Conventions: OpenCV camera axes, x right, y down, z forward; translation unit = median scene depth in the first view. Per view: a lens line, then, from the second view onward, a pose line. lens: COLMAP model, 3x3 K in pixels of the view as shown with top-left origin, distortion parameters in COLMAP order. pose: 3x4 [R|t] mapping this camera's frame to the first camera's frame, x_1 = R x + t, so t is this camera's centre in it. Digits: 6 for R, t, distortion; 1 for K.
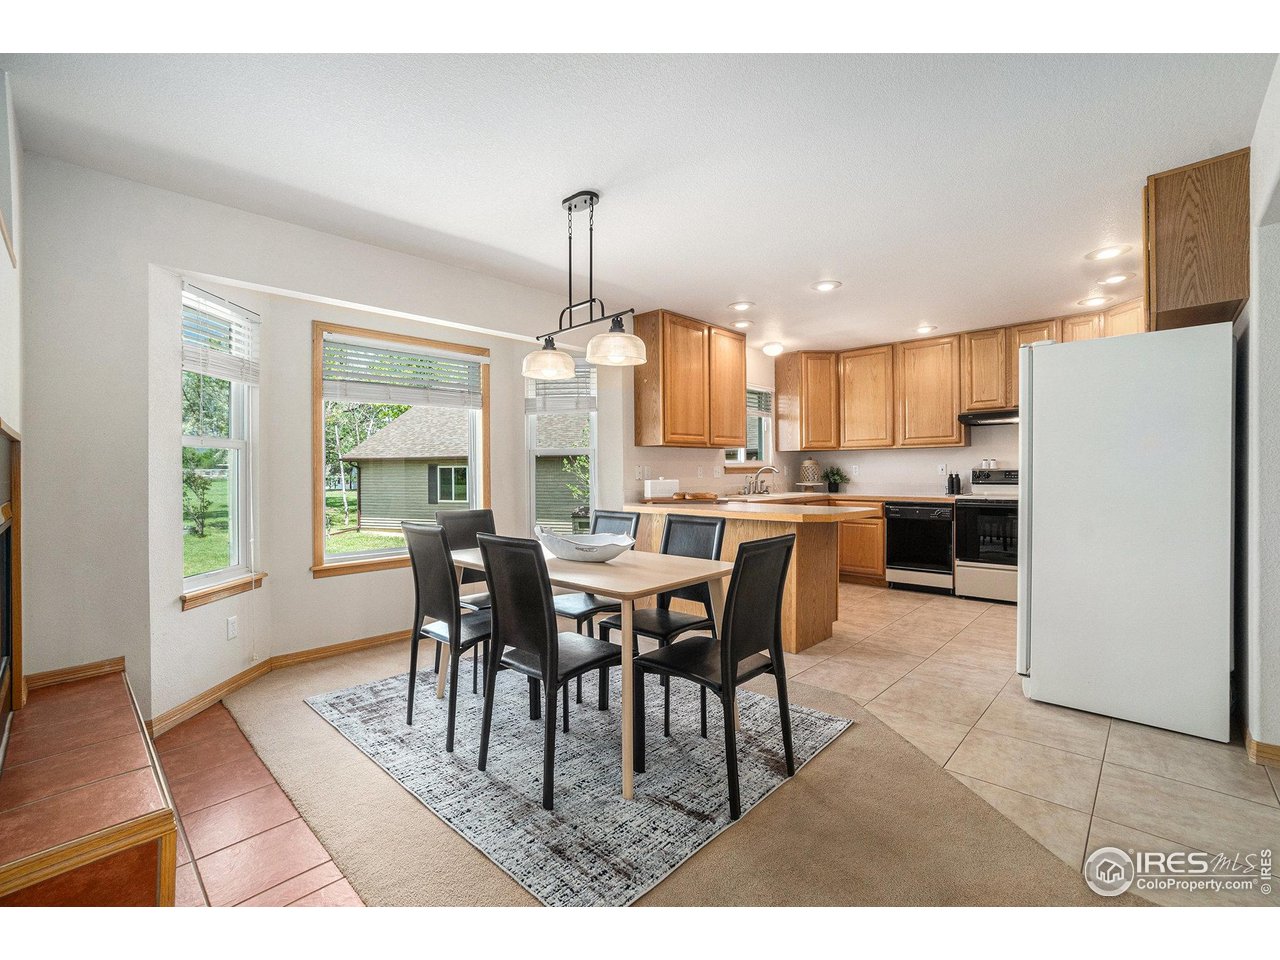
lens RADIAL K [[592.2, 0, 646.0], [0, 592.2, 483.7], [0, 0, 1]] dist [0.000701, 0.000197]
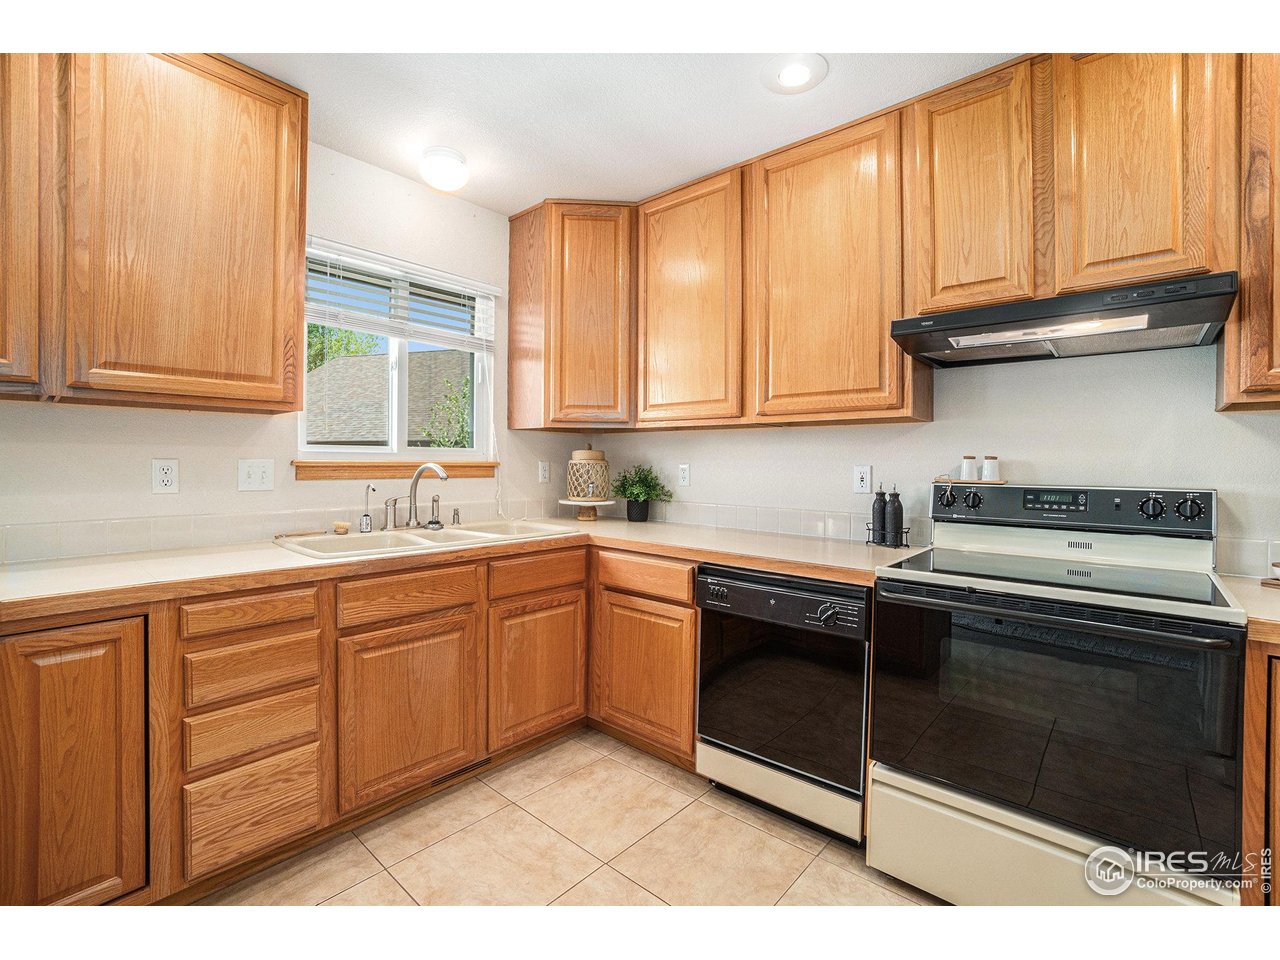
lens RADIAL K [[585.7, 0, 627.6], [0, 585.7, 474.5], [0, 0, 1]] dist [-0.005304, 0.000594]
pose [[0.999763, 0.019993, -0.008632, 0.356629], [-0.020012, 0.999798, -0.002095, -0.023635], [0.008589, 0.002267, 0.999961, 0.622645]]
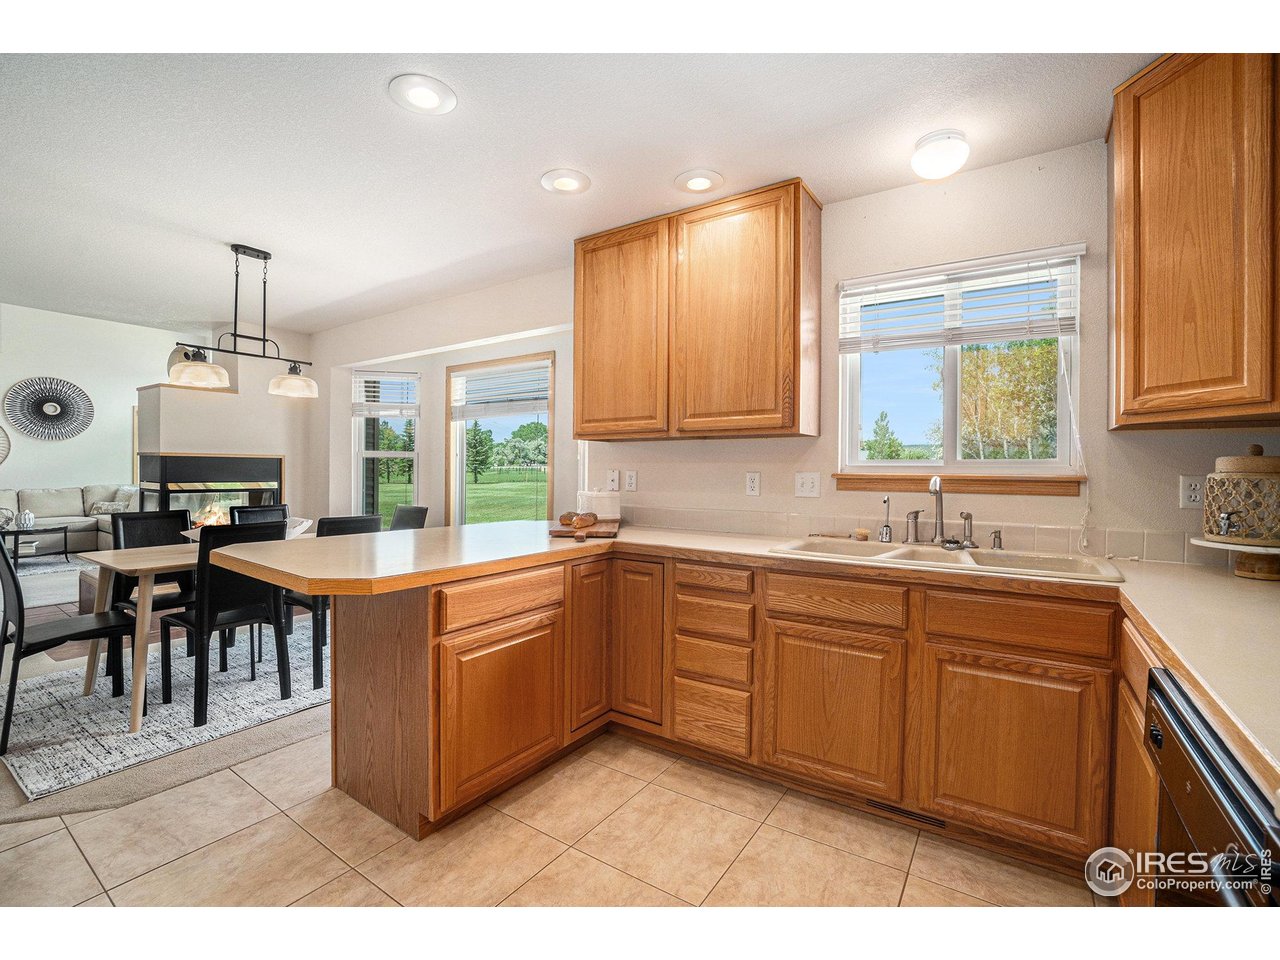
lens RADIAL K [[574.3, 0, 638.5], [0, 574.3, 471.6], [0, 0, 1]] dist [-0.026558, 0.000226]
pose [[0.147913, 0.012661, -0.988919, 0.552858], [-0.033540, 0.999407, 0.007779, -0.028937], [0.988432, 0.032018, 0.148250, 0.788254]]
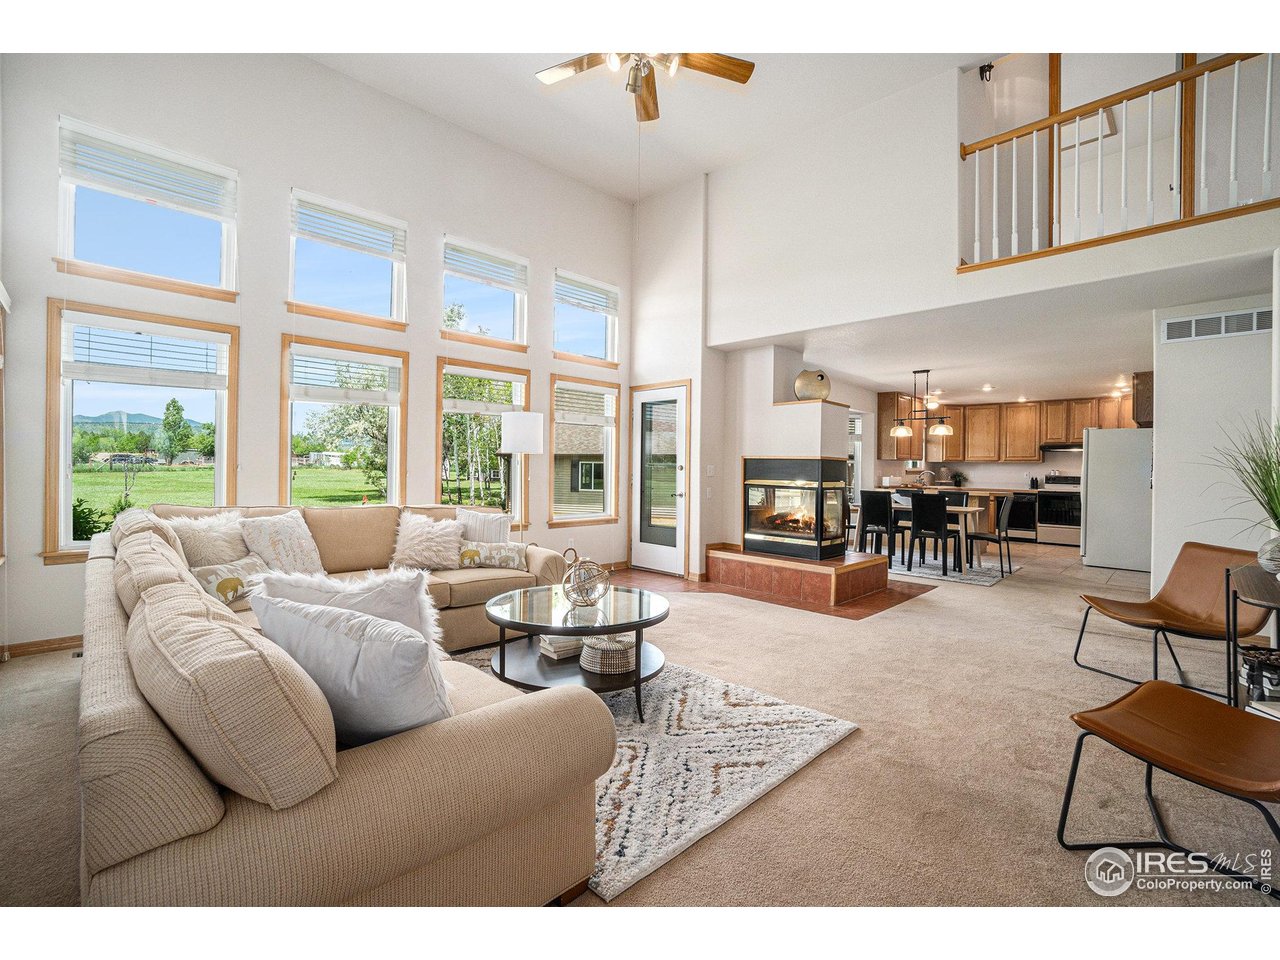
lens RADIAL K [[557.0, 0, 640.0], [0, 557.0, 480.0], [0, 0, 1]] dist [-0.027256, 0.000051]
pose [[0.998933, 0.021309, -0.040964, -0.615115], [-0.021163, 0.999768, 0.003994, 0.009897], [0.041039, -0.003122, 0.999153, -0.725464]]
